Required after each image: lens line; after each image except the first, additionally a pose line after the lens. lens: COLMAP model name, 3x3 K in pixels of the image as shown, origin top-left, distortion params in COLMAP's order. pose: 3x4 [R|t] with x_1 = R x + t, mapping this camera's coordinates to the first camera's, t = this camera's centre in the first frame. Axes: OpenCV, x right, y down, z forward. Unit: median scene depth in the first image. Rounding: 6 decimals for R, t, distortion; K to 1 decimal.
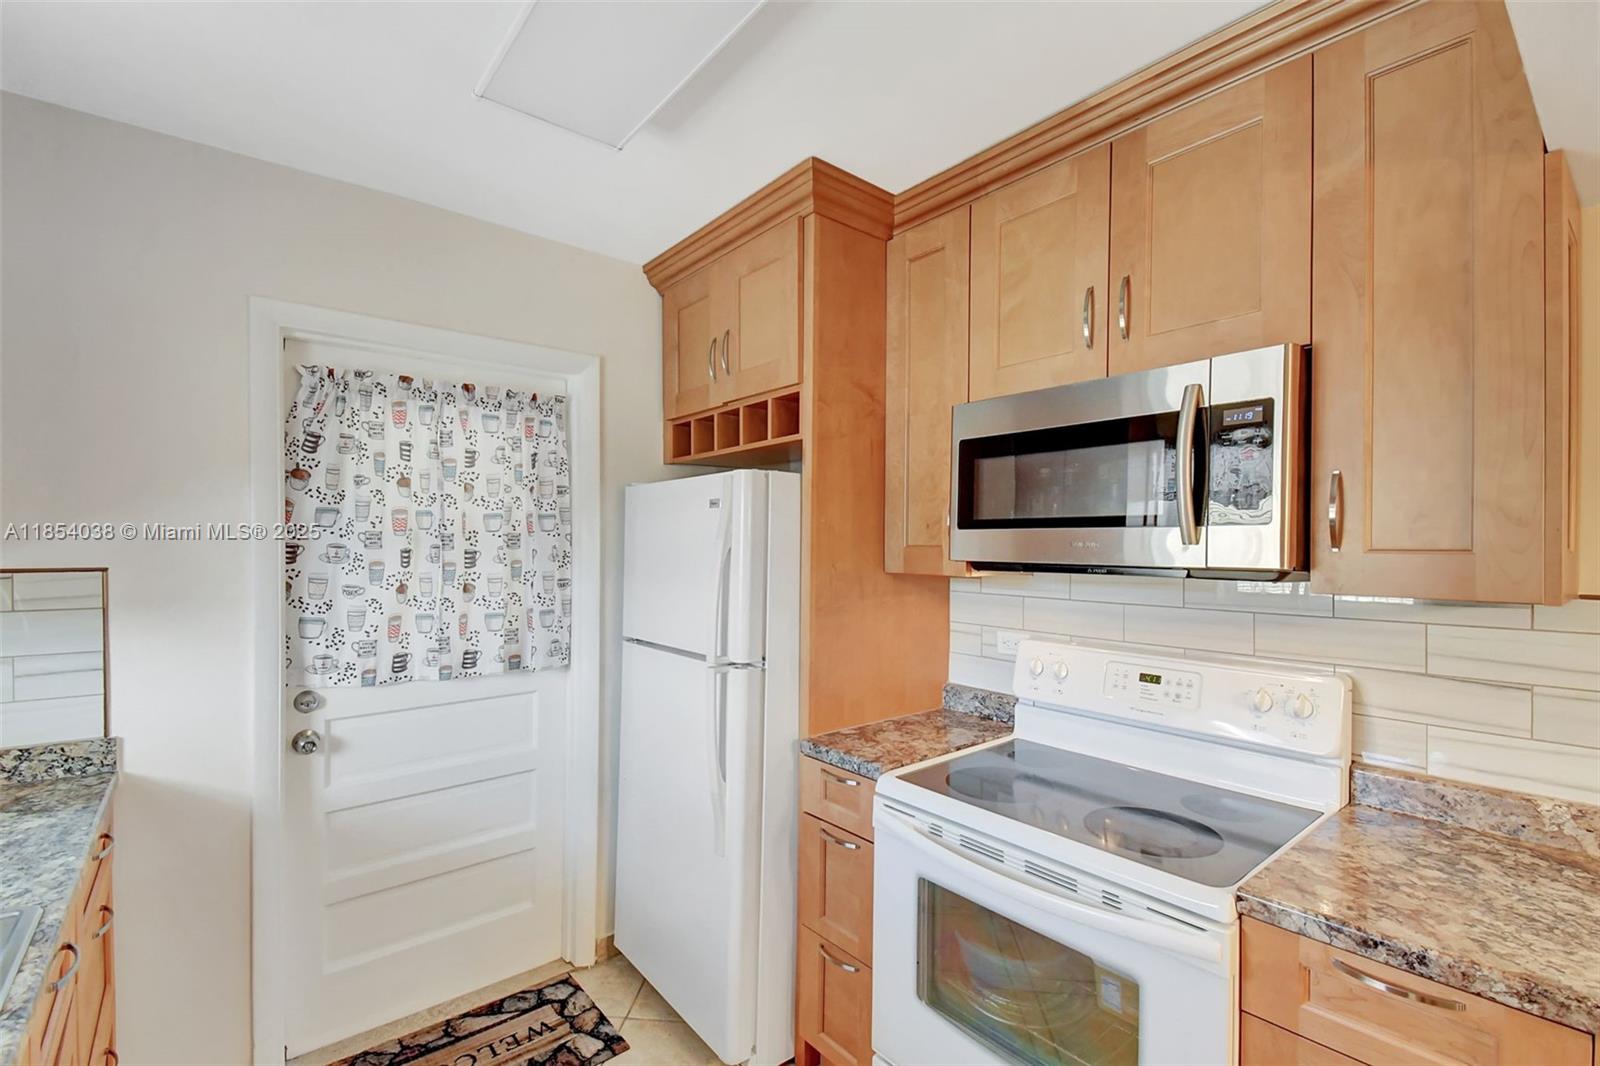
lens RADIAL K [[713.4, 0, 806.1], [0, 713.4, 550.1], [0, 0, 1]] dist [0.044512, -0.031923]
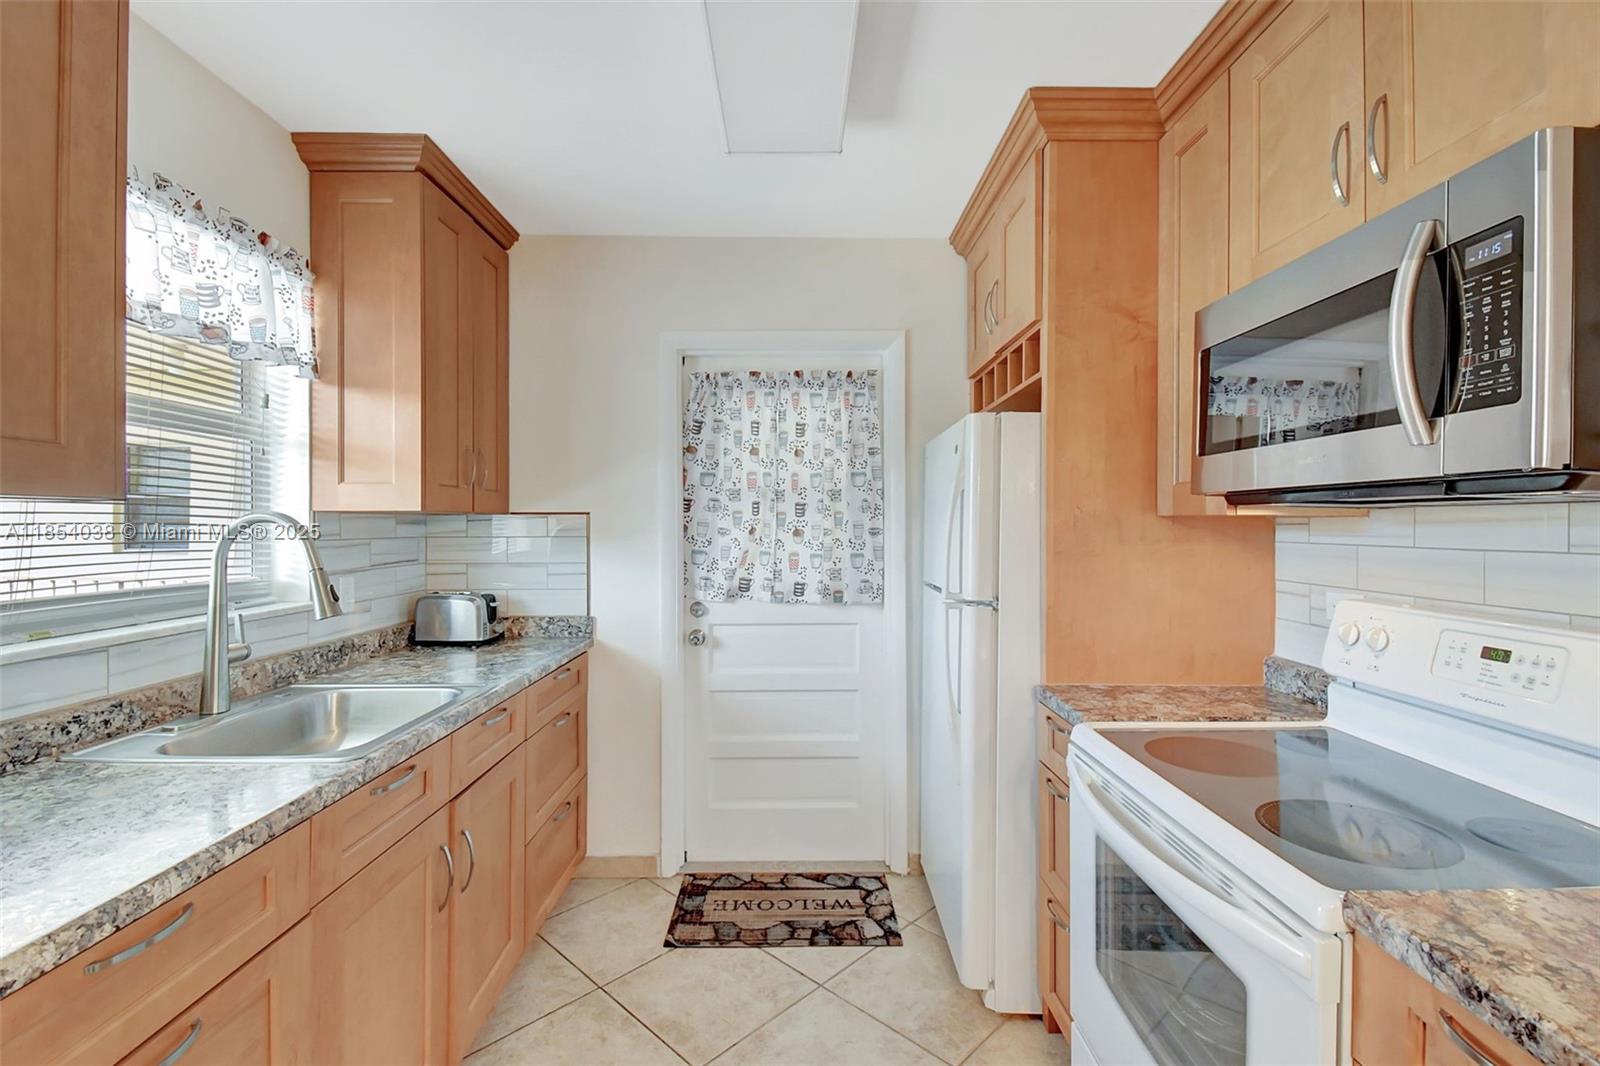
lens RADIAL K [[714.9, 0, 794.2], [0, 714.9, 526.3], [0, 0, 1]] dist [0.034109, -0.021289]
pose [[0.770783, -0.002259, -0.637093, 0.342167], [-0.003394, 0.999965, -0.007651, 0.054249], [0.637088, 0.008060, 0.770749, 0.034204]]
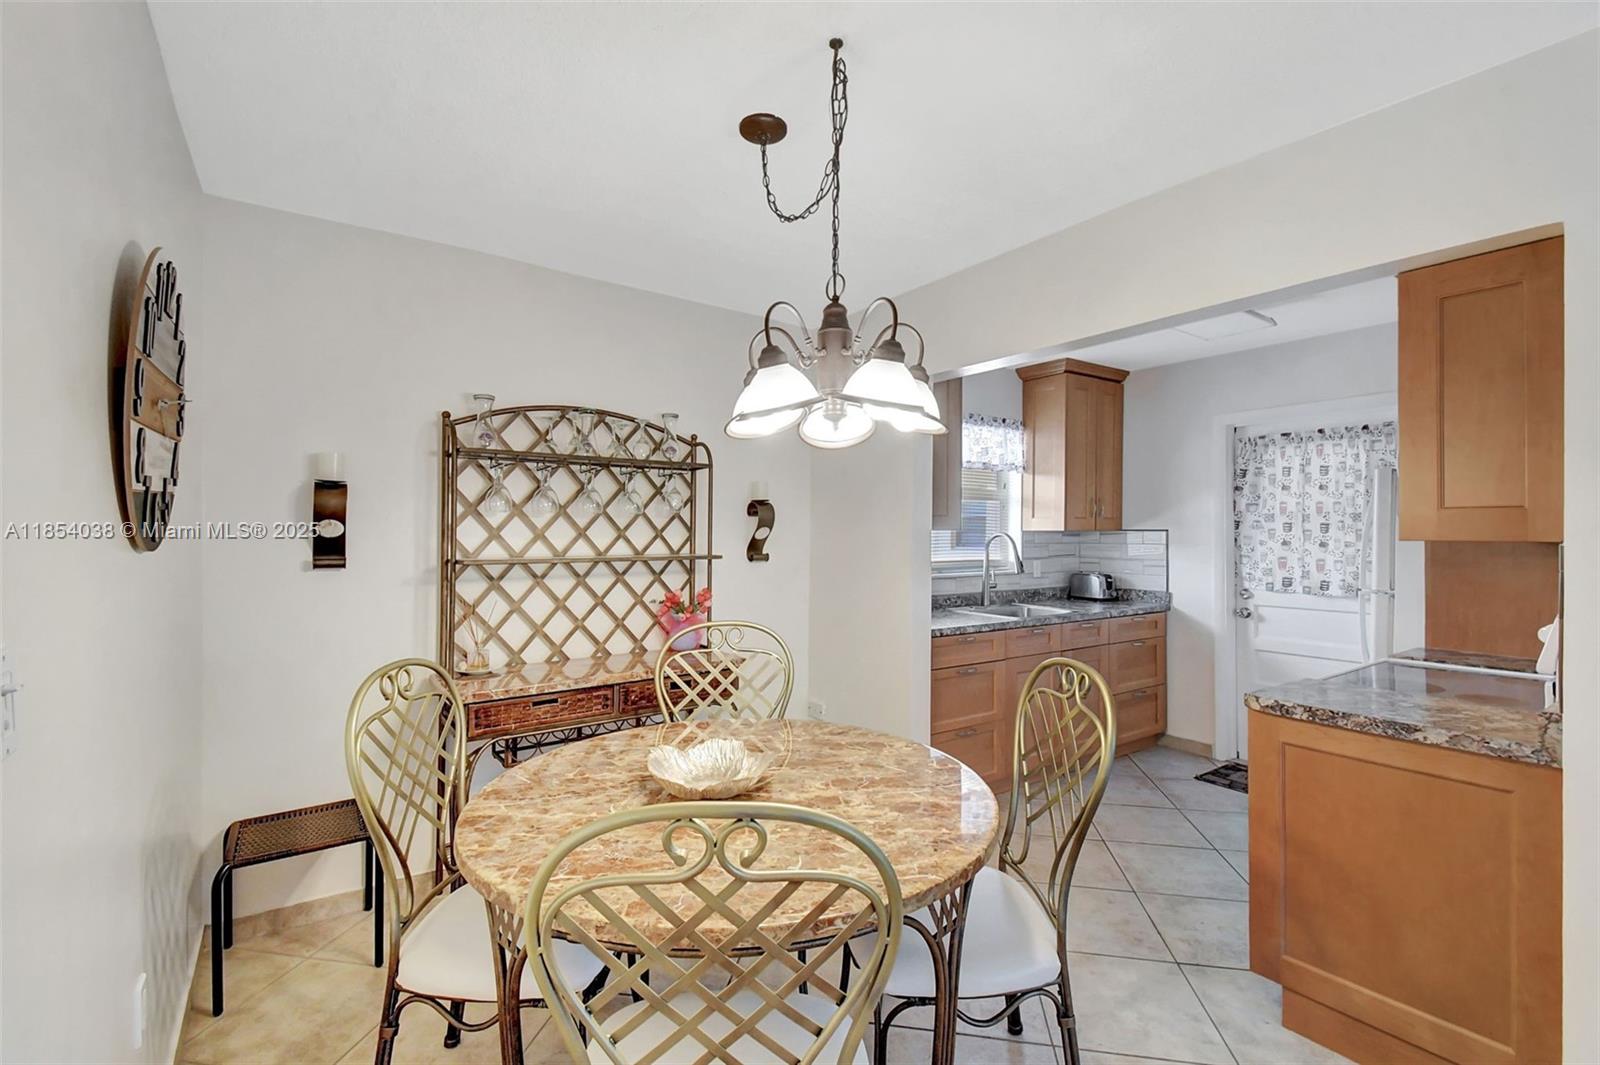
lens RADIAL K [[714.9, 0, 794.2], [0, 714.9, 525.8], [0, 0, 1]] dist [0.034109, -0.021289]
pose [[-0.086517, -0.008740, -0.996212, 1.495349], [-0.012661, 0.999890, -0.007672, 0.039611], [0.996170, 0.011949, -0.086618, -0.139367]]
